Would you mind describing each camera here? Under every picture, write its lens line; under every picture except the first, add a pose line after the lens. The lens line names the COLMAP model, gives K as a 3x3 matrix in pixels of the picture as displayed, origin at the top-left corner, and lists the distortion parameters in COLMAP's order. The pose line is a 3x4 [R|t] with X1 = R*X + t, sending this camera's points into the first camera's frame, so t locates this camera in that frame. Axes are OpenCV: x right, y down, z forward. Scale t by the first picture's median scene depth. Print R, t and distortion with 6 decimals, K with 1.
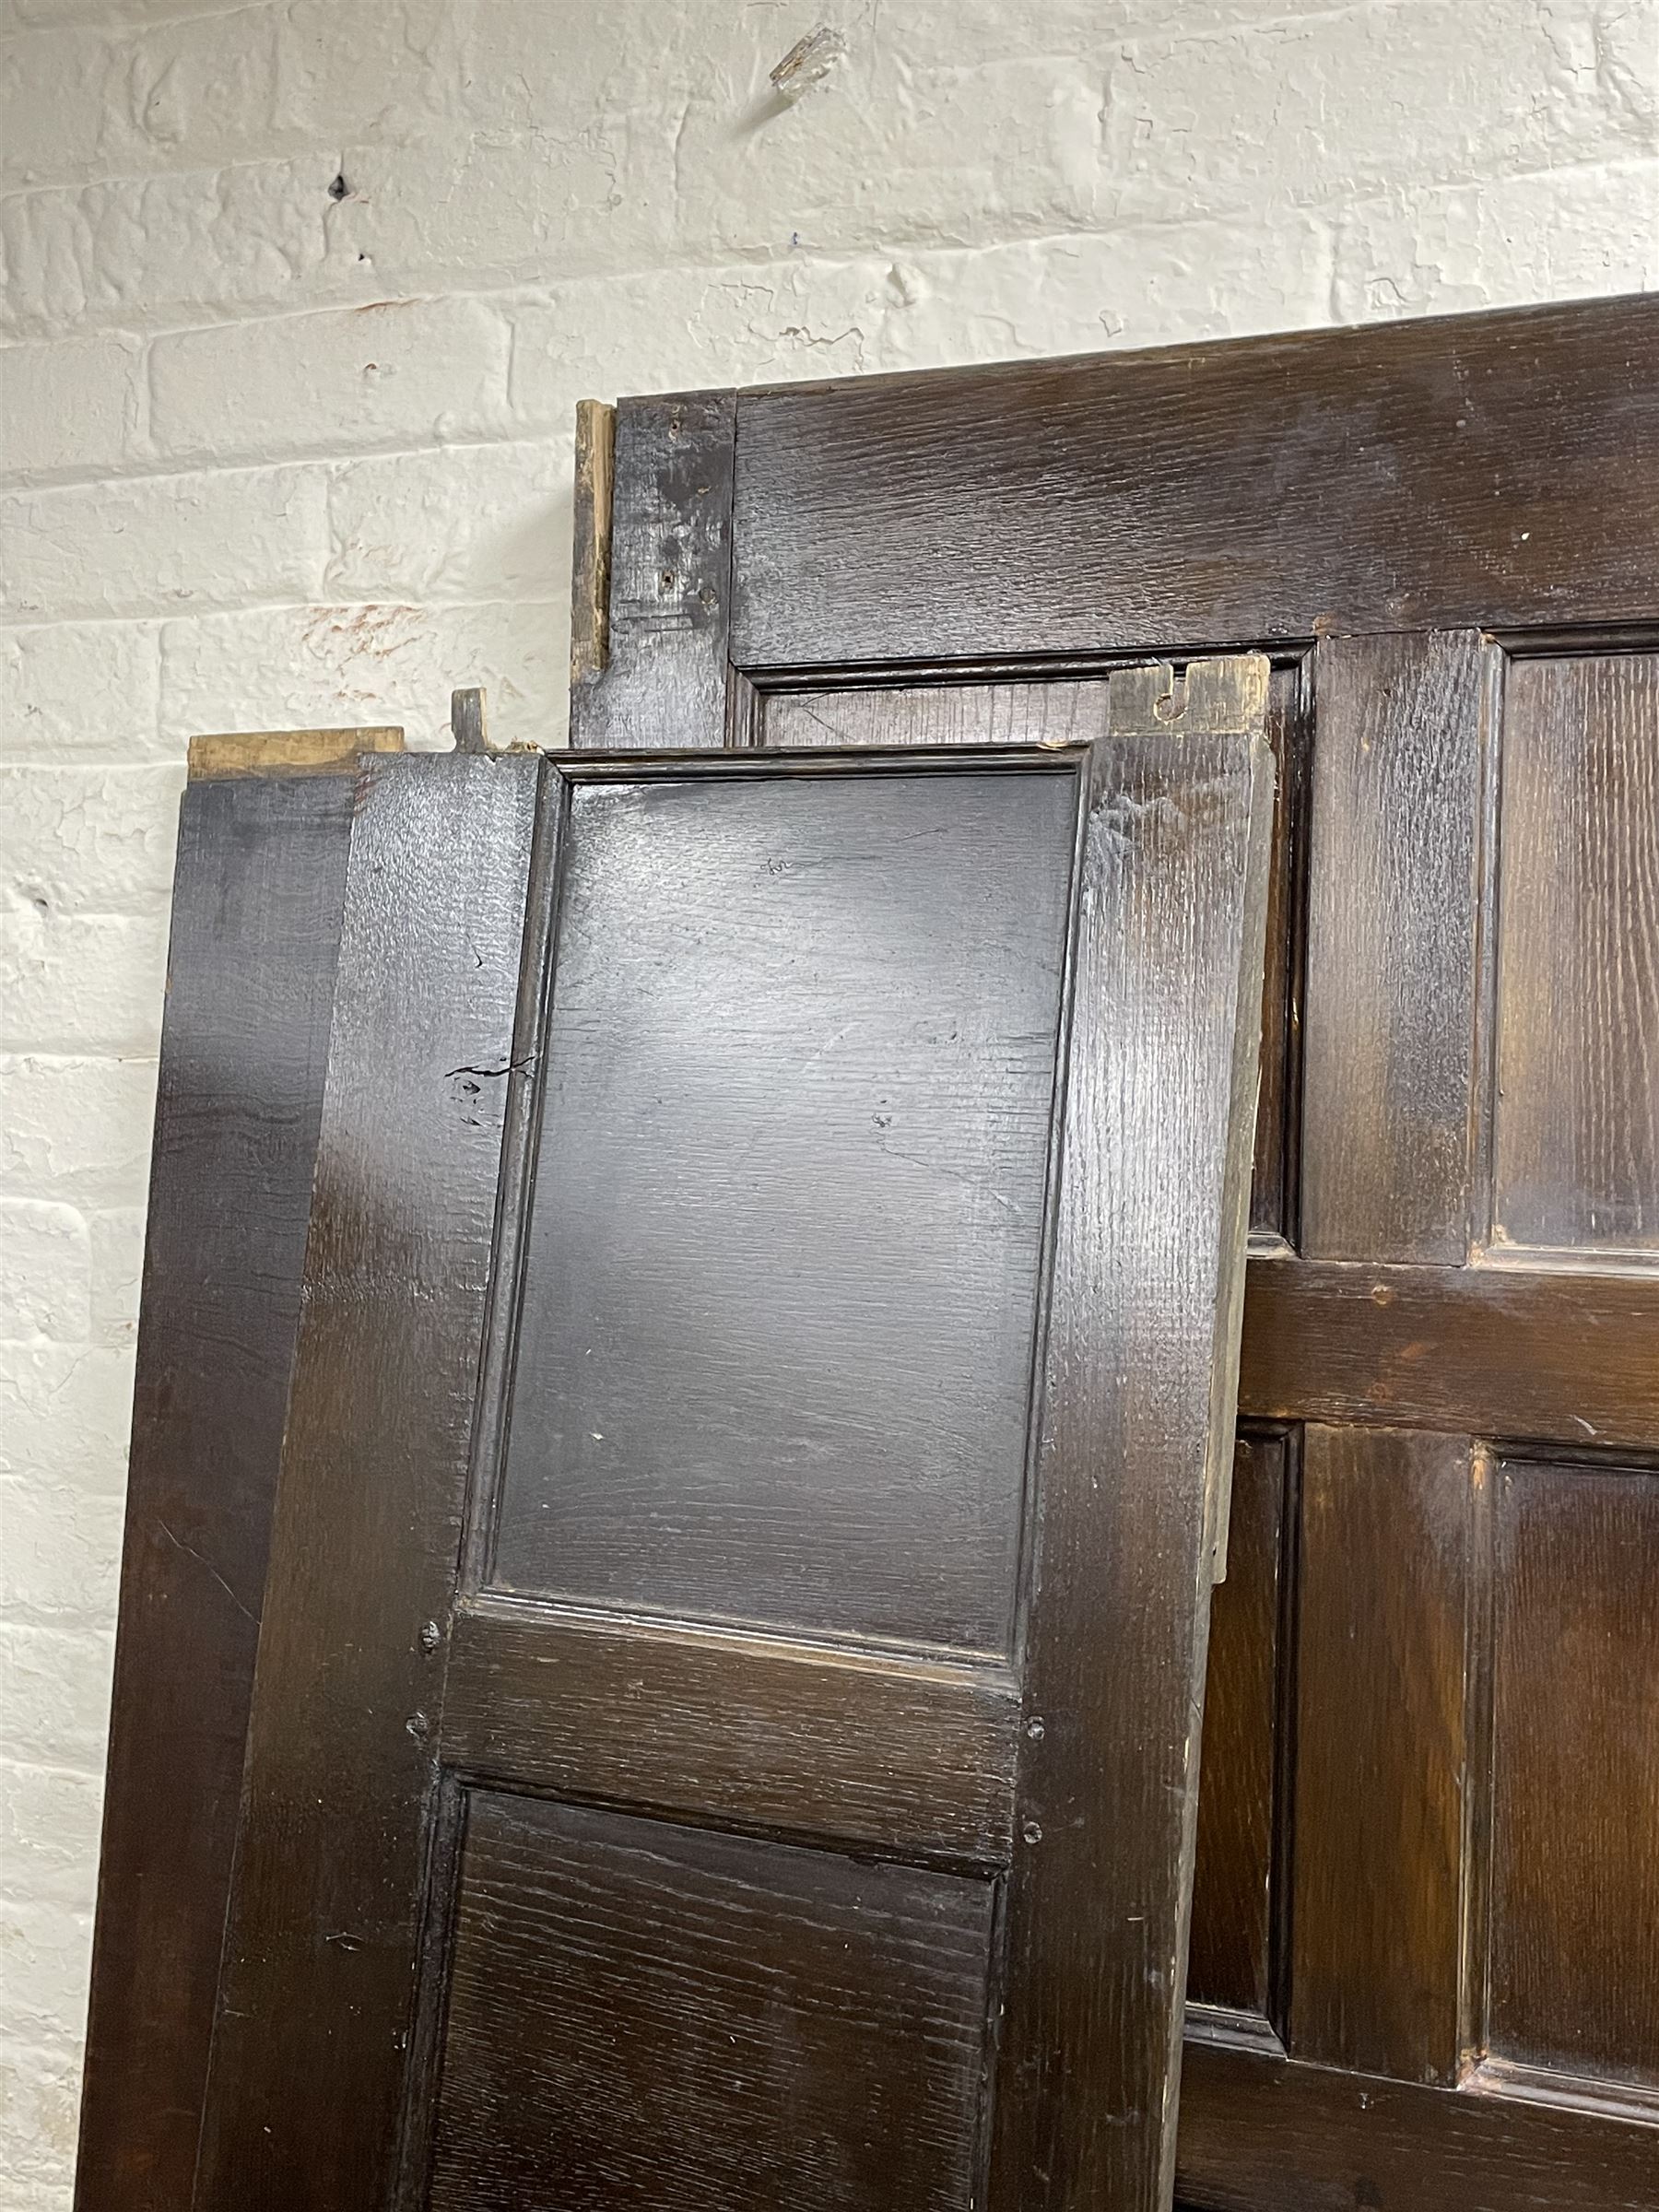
lens RADIAL K [[2367.7, 0, 843.4], [0, 2367.7, 1095.8], [0, 0, 1]] dist [0.048605, 0.000000]
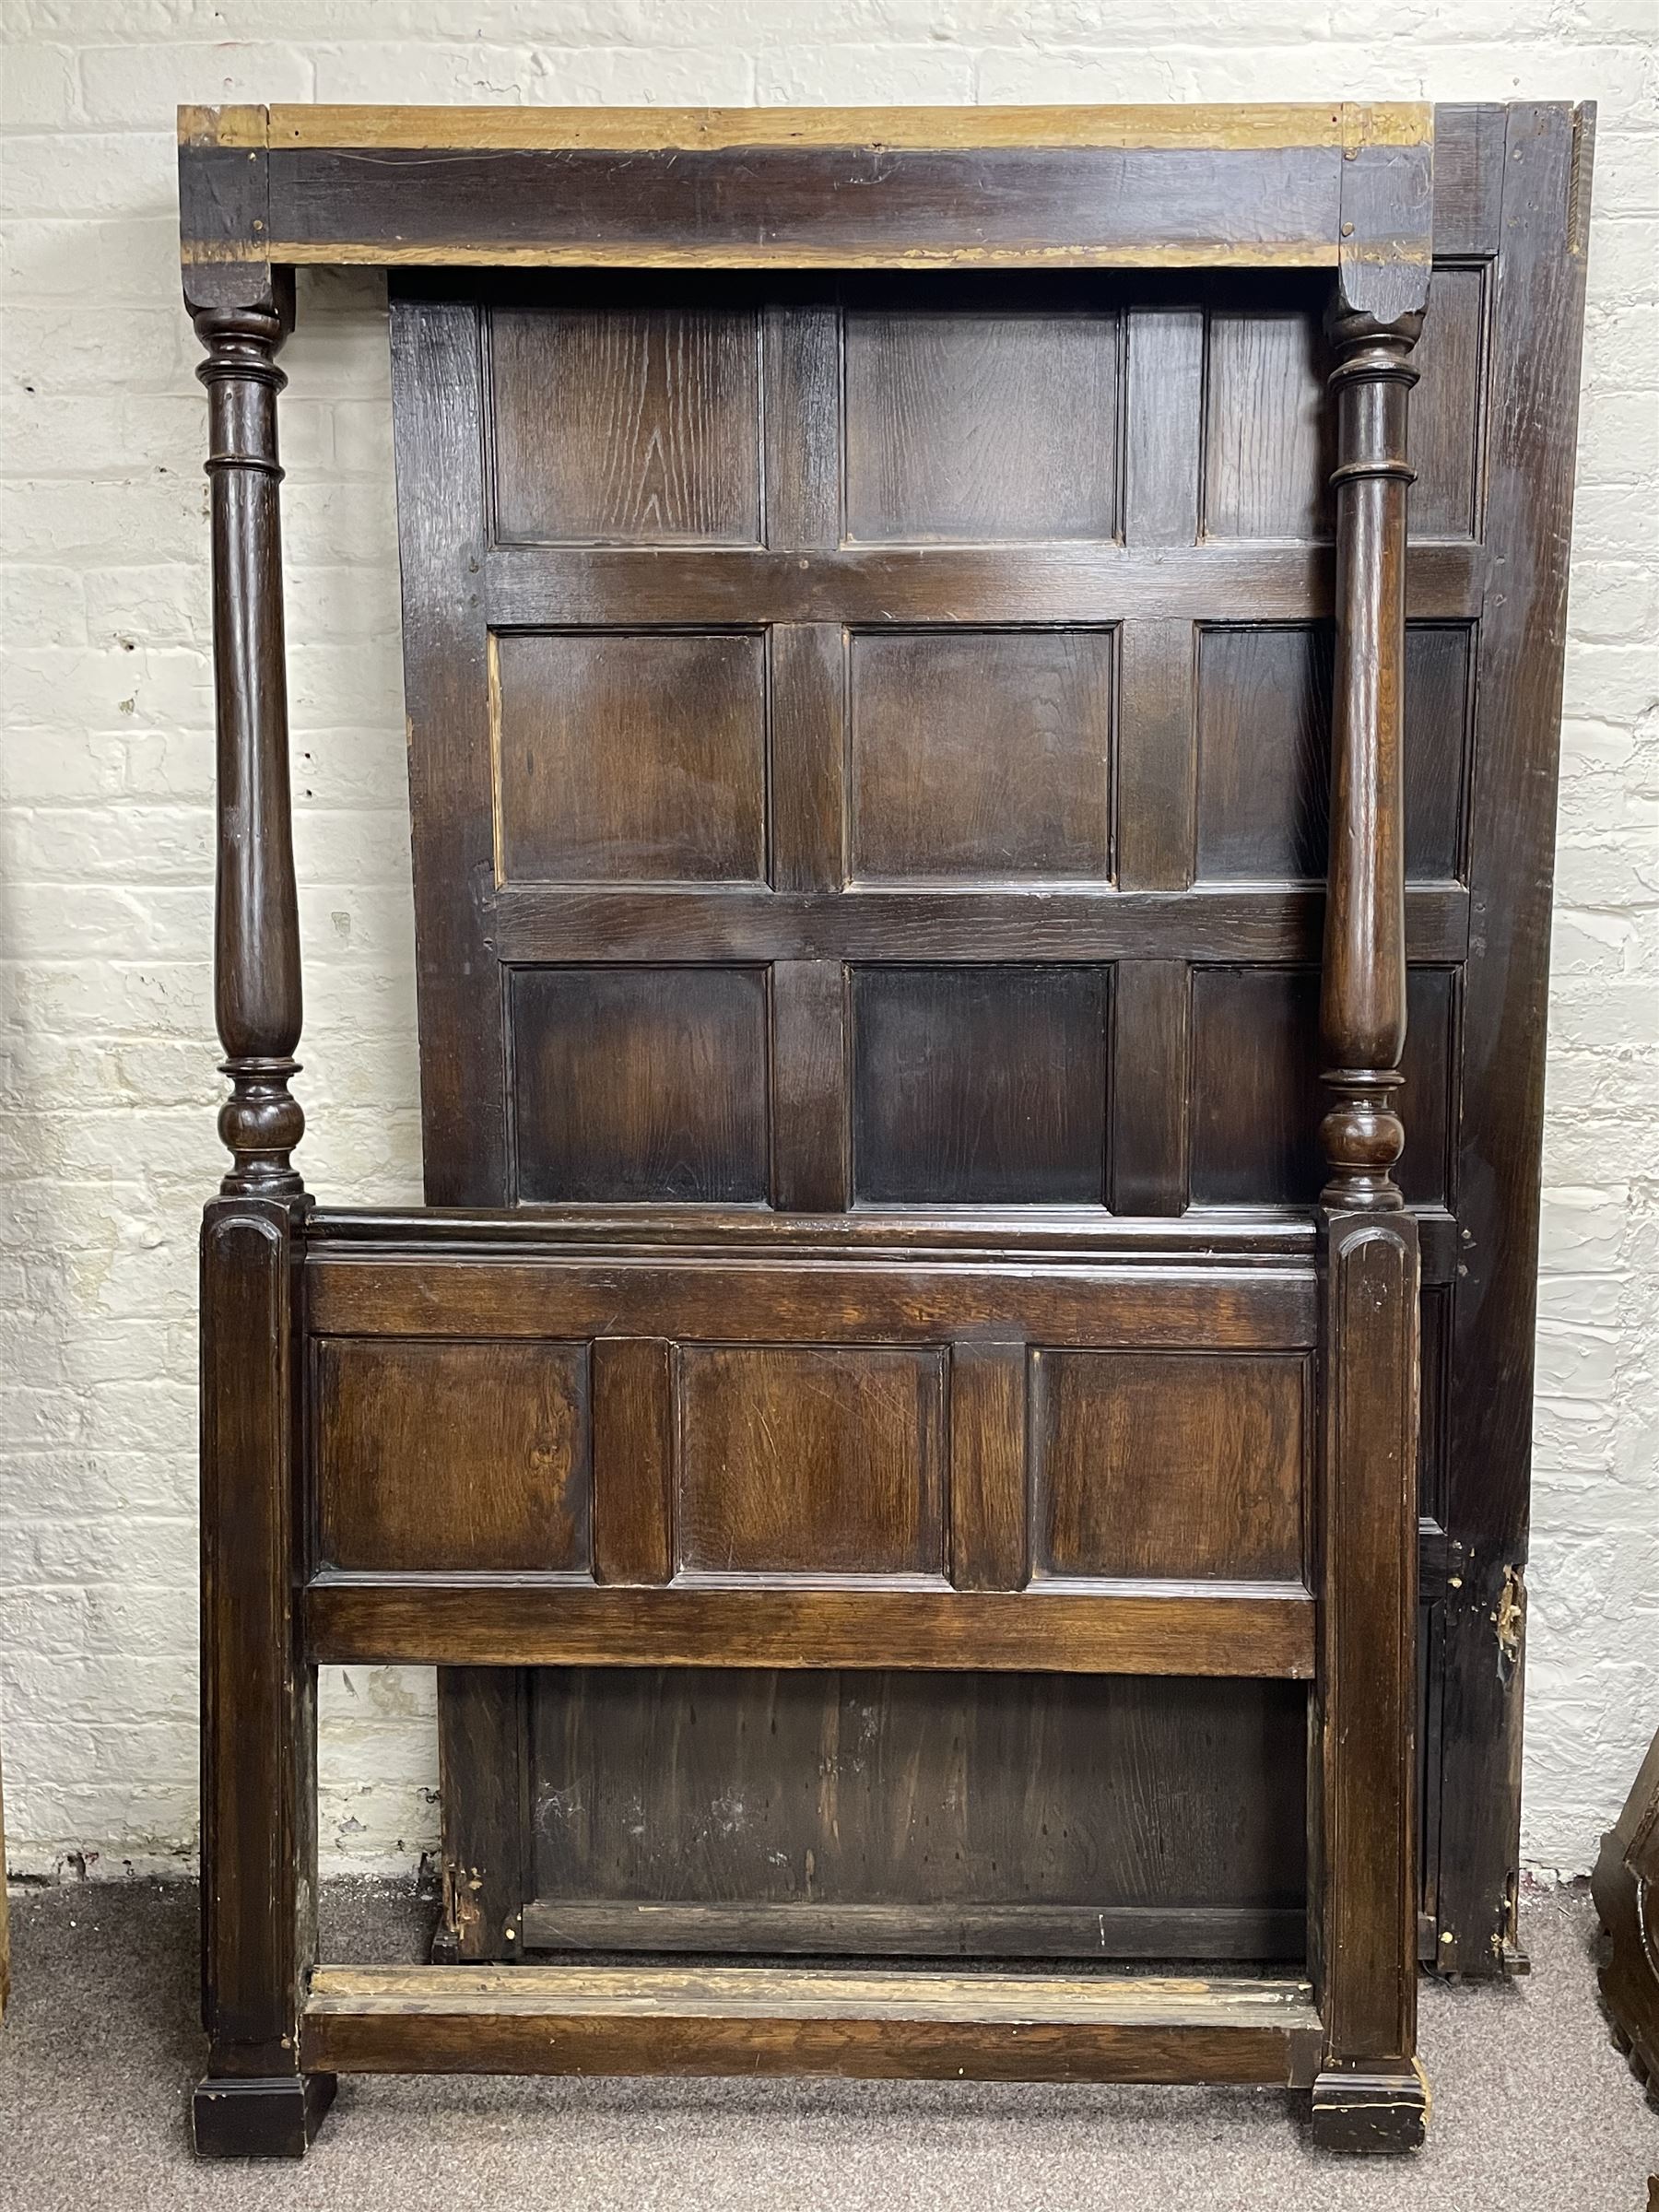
lens RADIAL K [[1959.6, 0, 845.0], [0, 1959.6, 1098.9], [0, 0, 1]] dist [0.098091, -0.125414]
pose [[0.932439, -0.088080, 0.350427, -0.364306], [0.026971, 0.984095, 0.175585, 0.206082], [-0.360319, -0.154271, 0.919984, -0.696010]]
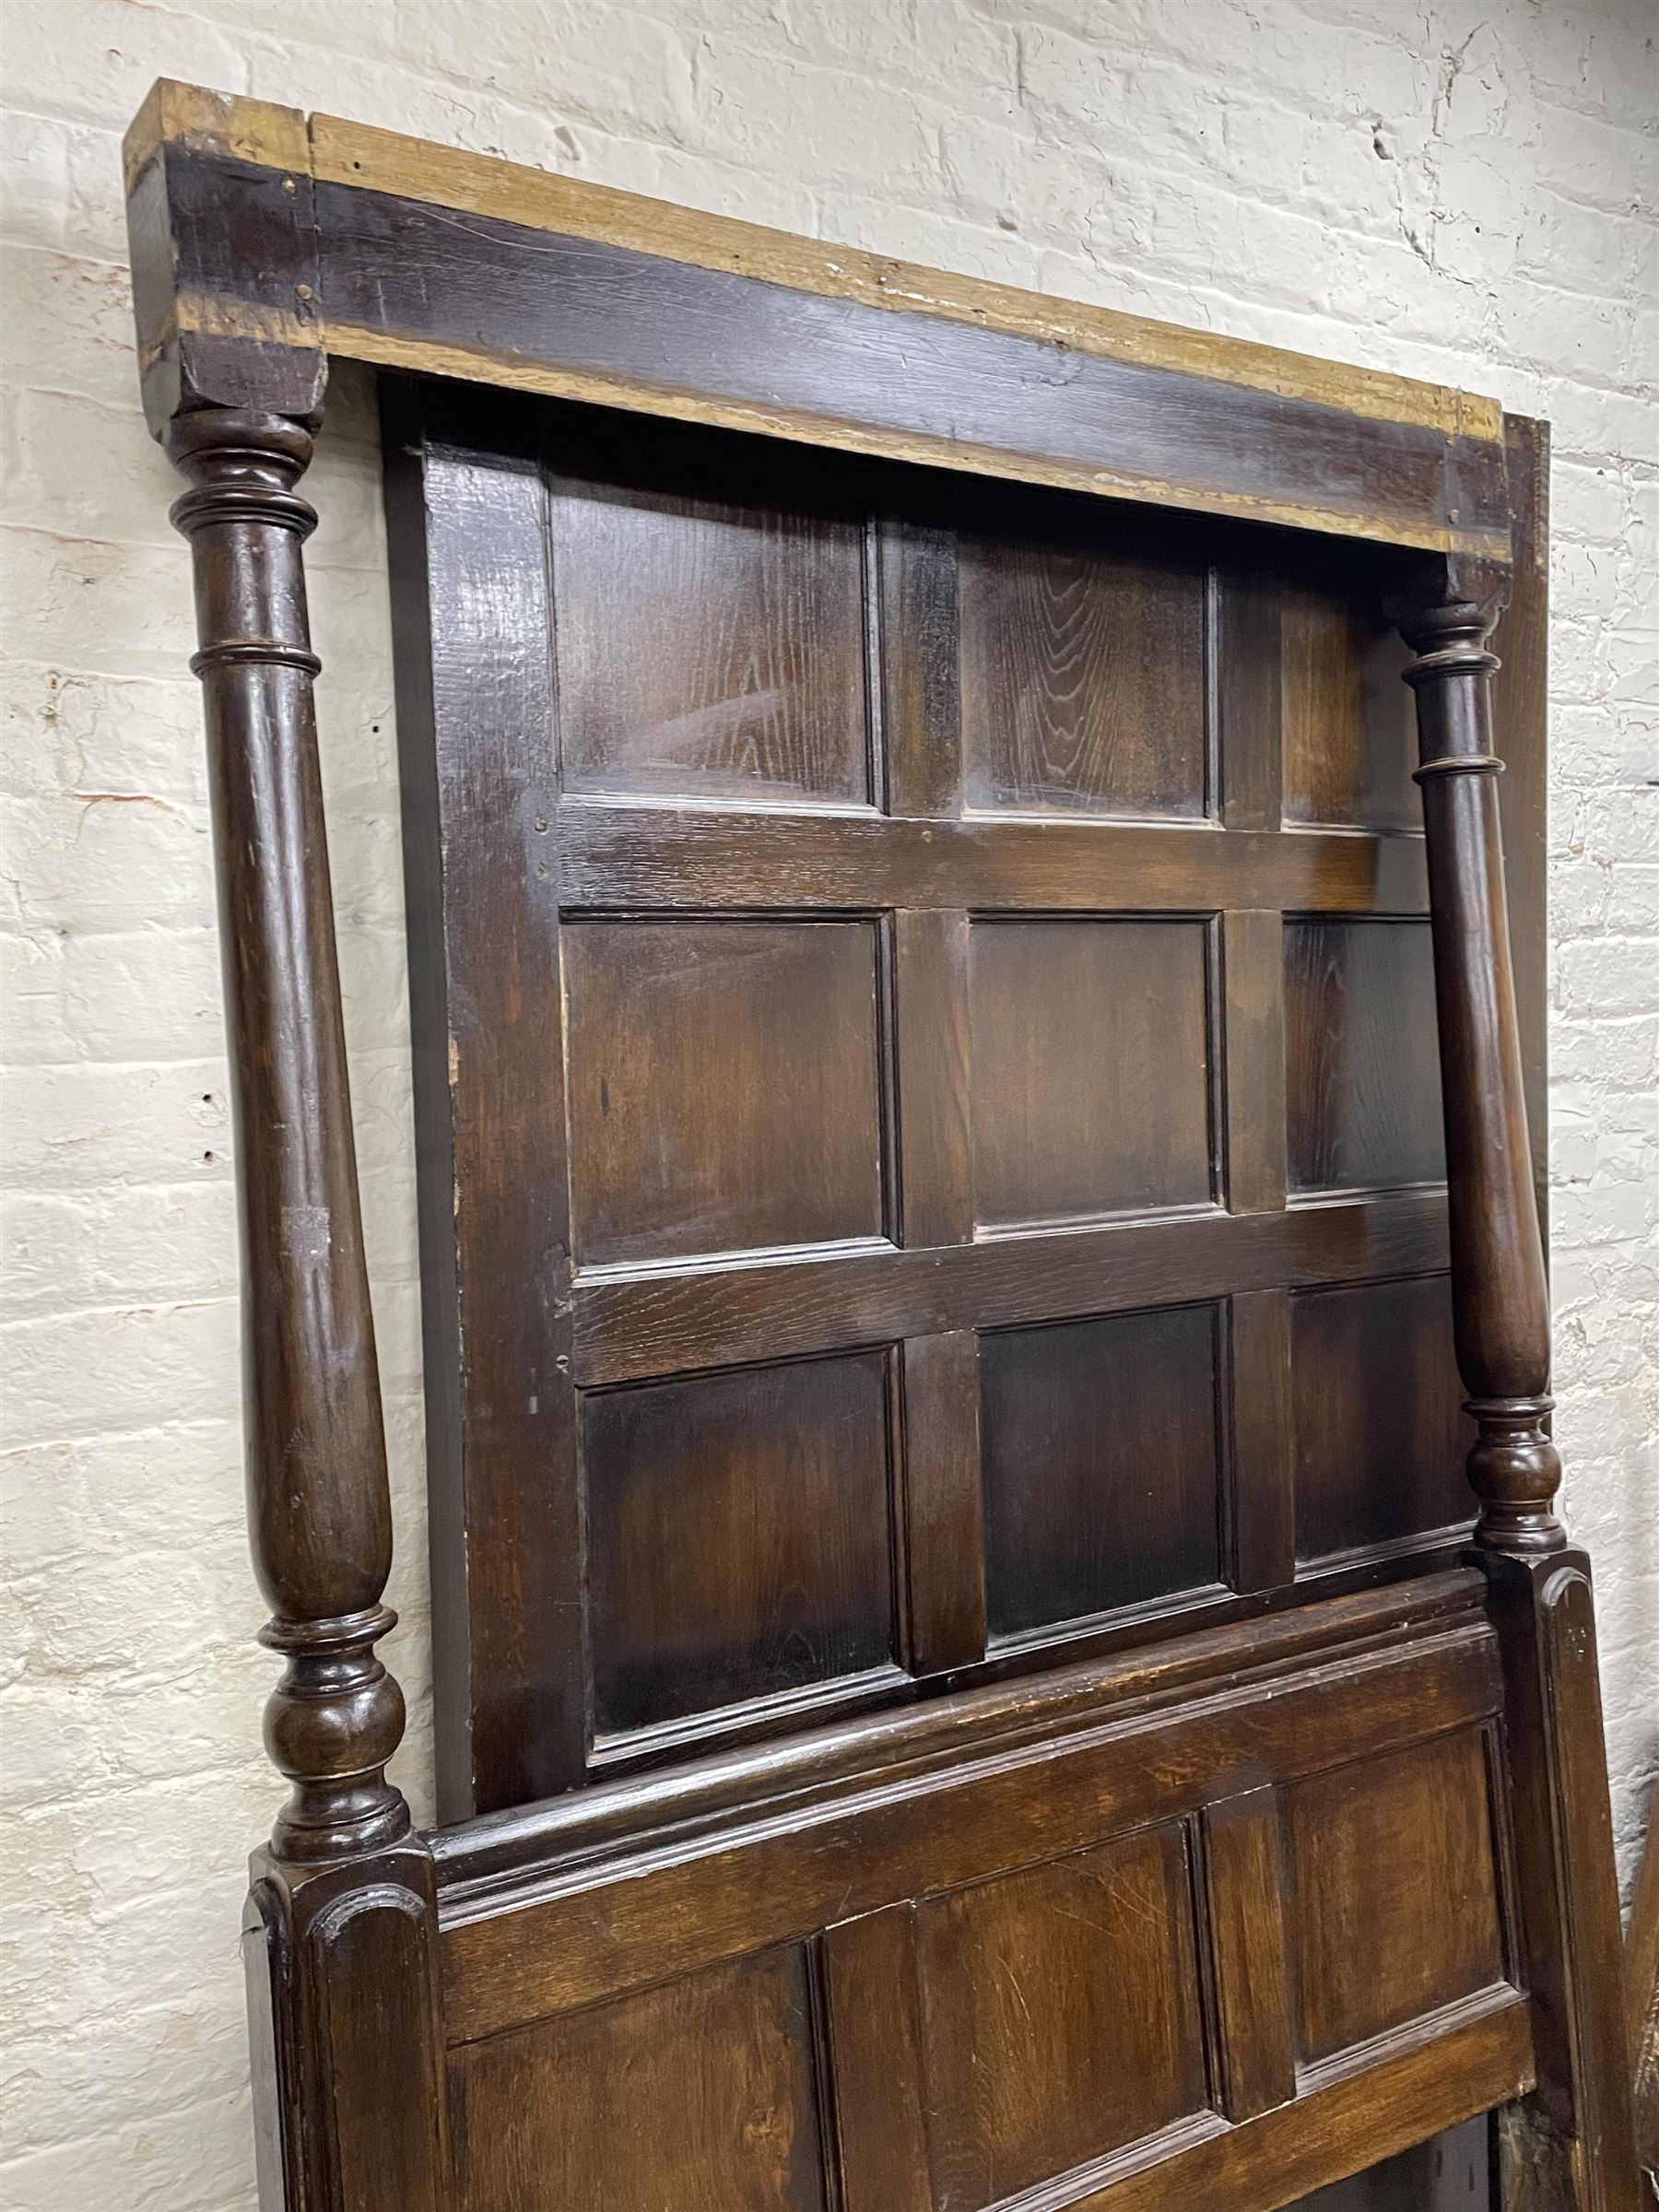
lens RADIAL K [[1959.6, 0, 870.8], [0, 1959.6, 1111.6], [0, 0, 1]] dist [0.098091, -0.125414]
pose [[0.553365, -0.095302, 0.827469, -0.845448], [0.019920, 0.994663, 0.101237, 0.111361], [-0.832701, -0.039538, 0.552310, 0.148725]]
